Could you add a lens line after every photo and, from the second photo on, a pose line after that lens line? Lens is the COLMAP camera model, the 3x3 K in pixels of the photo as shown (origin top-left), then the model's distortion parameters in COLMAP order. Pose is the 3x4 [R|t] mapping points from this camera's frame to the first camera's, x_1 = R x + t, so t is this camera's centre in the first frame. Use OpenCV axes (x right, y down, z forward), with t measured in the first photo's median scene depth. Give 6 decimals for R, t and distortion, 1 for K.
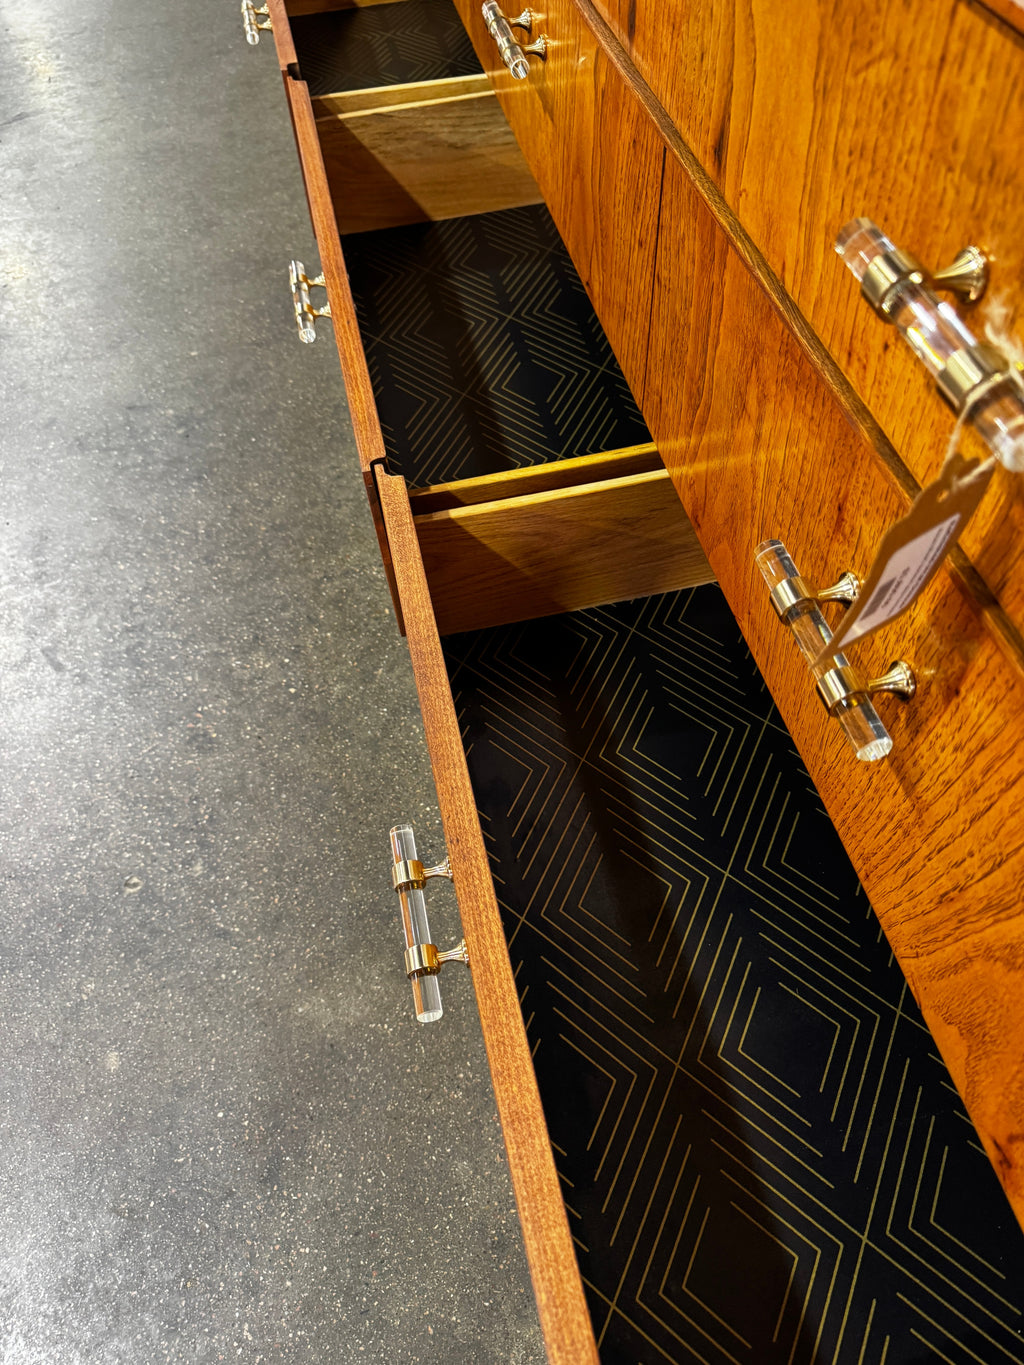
lens RADIAL K [[975.0, 0, 524.5], [0, 975.0, 697.8], [0, 0, 1]] dist [0.083162, -0.104446]
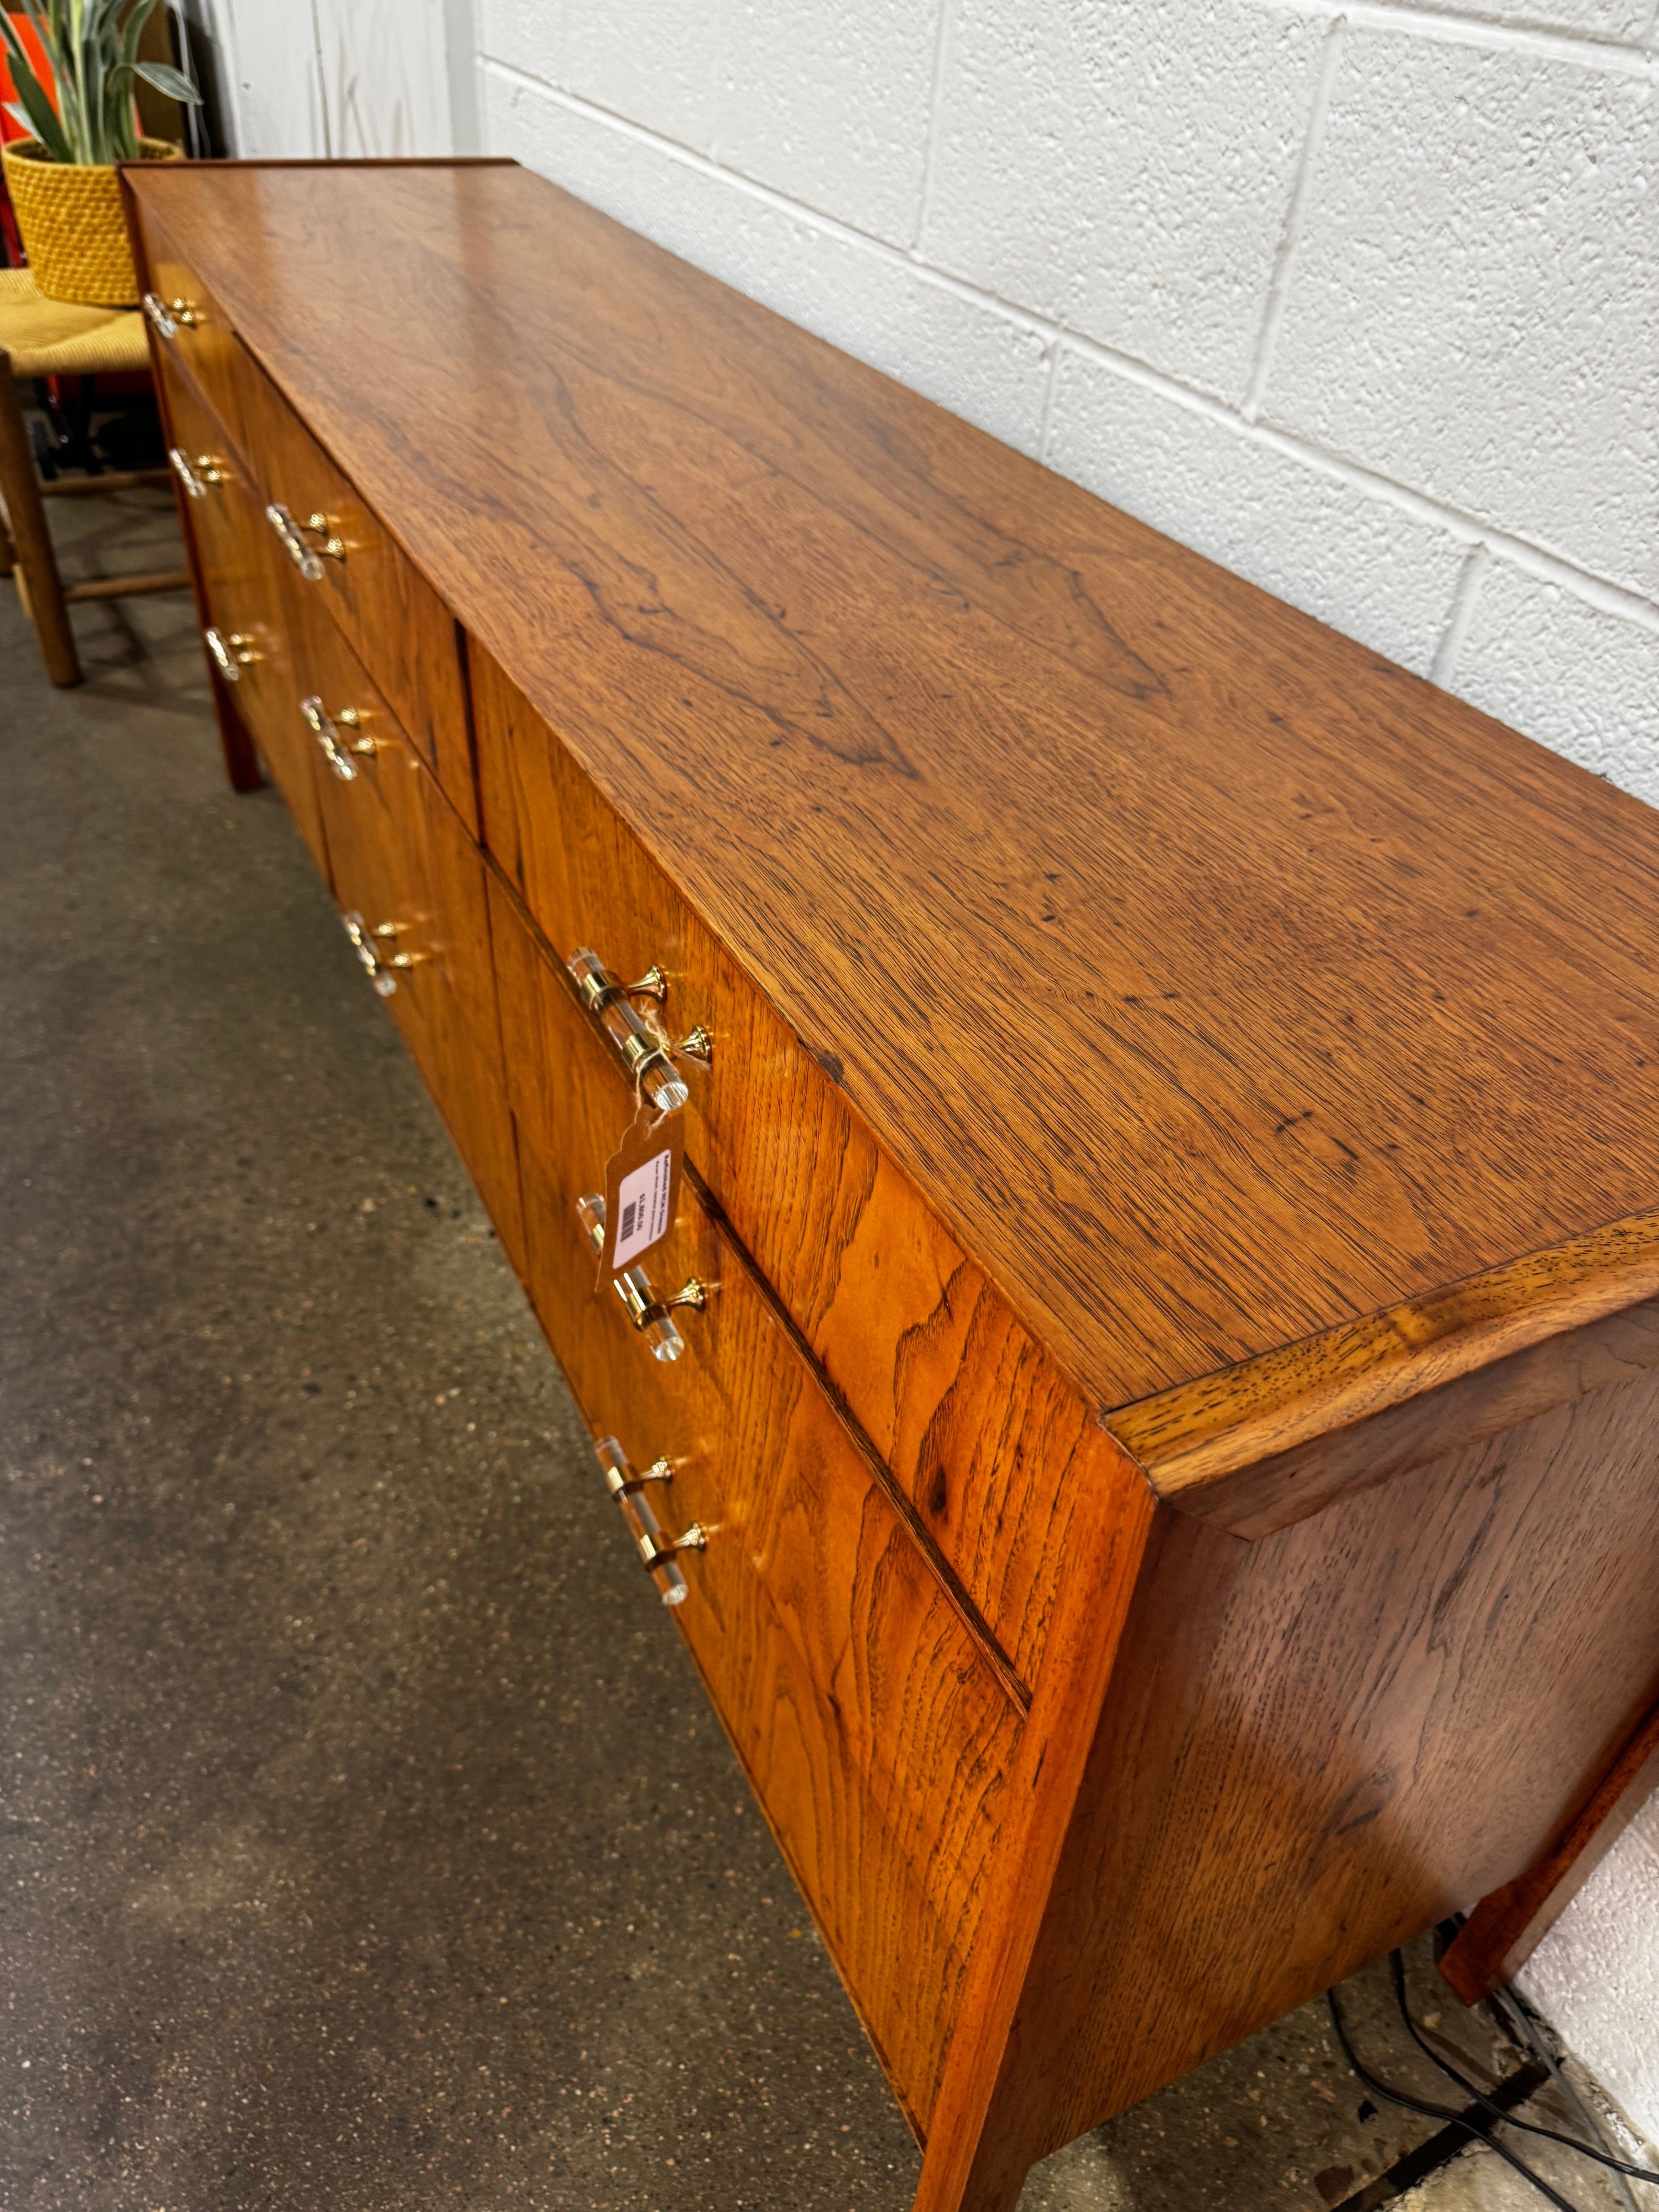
lens RADIAL K [[1629.4, 0, 829.5], [0, 1629.4, 1106.0], [0, 0, 1]] dist [-0.019790, 0.032504]
pose [[0.969150, -0.089857, 0.229510, 0.055849], [0.149800, 0.954197, -0.258974, 0.141422], [-0.195727, 0.285365, 0.938220, -0.444638]]
